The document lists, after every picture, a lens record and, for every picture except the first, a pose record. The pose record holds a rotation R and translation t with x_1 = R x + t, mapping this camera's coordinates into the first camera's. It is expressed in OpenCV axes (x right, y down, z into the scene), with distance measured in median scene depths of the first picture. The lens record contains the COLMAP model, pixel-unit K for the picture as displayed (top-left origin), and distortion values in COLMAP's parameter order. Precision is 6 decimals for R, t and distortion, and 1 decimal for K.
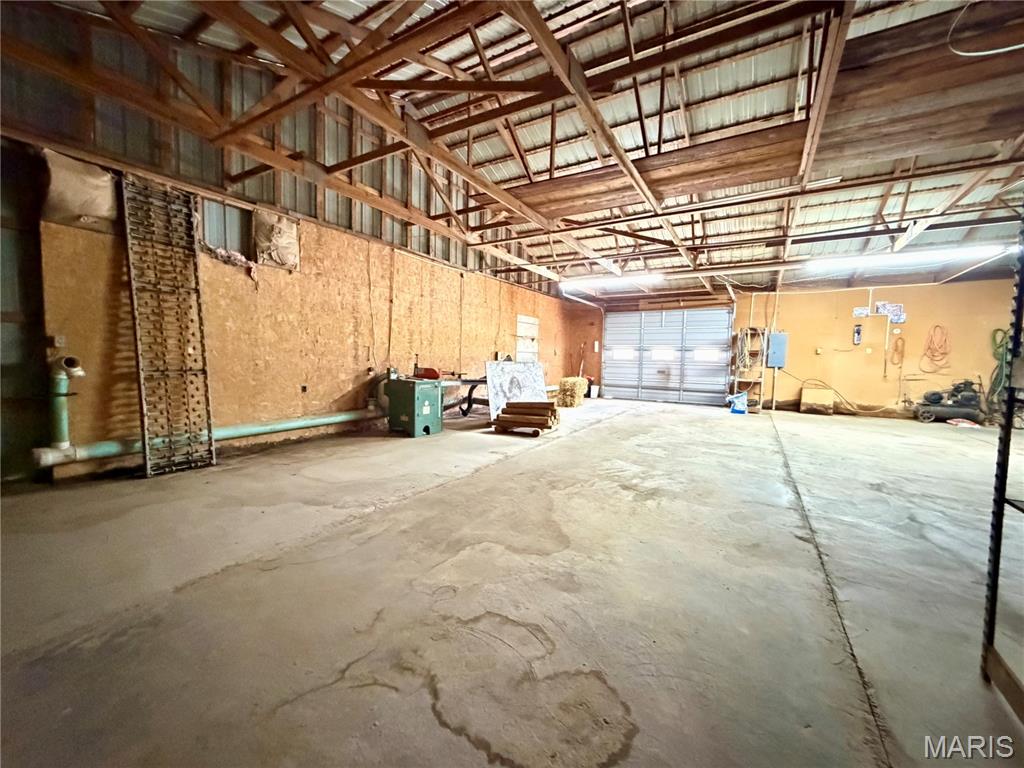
lens RADIAL K [[406.6, 0, 509.0], [0, 406.6, 384.3], [0, 0, 1]] dist [0.001069, -0.000257]
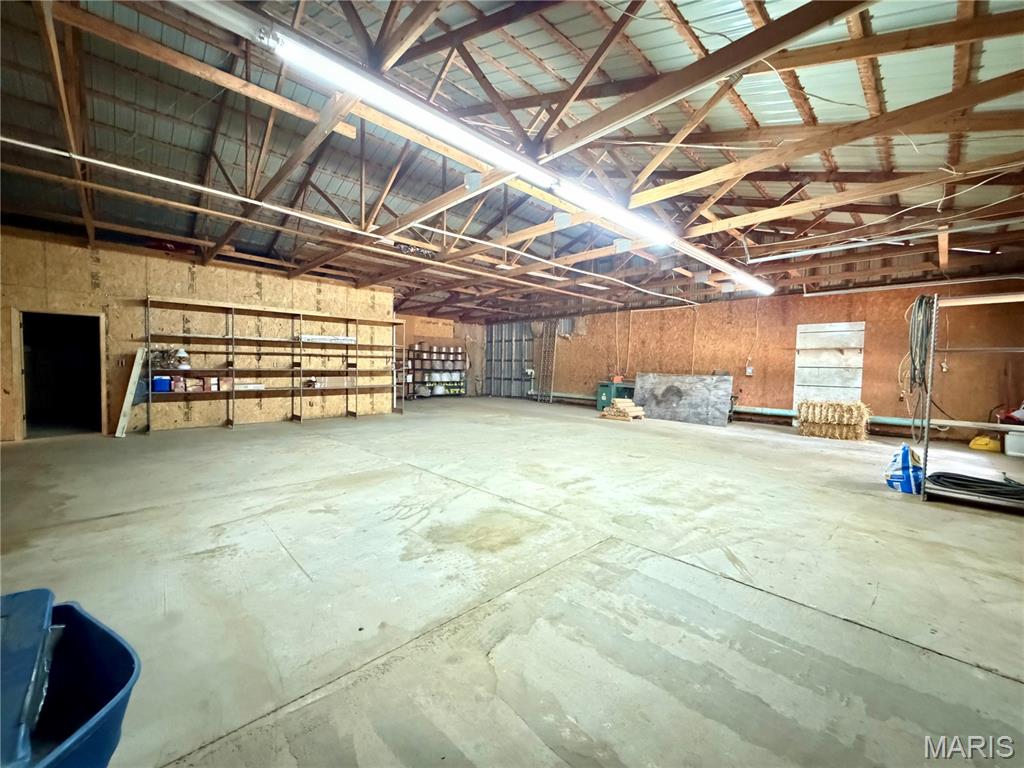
lens RADIAL K [[406.6, 0, 509.0], [0, 406.6, 384.3], [0, 0, 1]] dist [0.001069, -0.000257]
pose [[-0.253263, 0.019346, -0.967204, 1.117821], [-0.089981, 0.994995, 0.043463, -0.026034], [0.963204, 0.098037, -0.250254, 0.667974]]
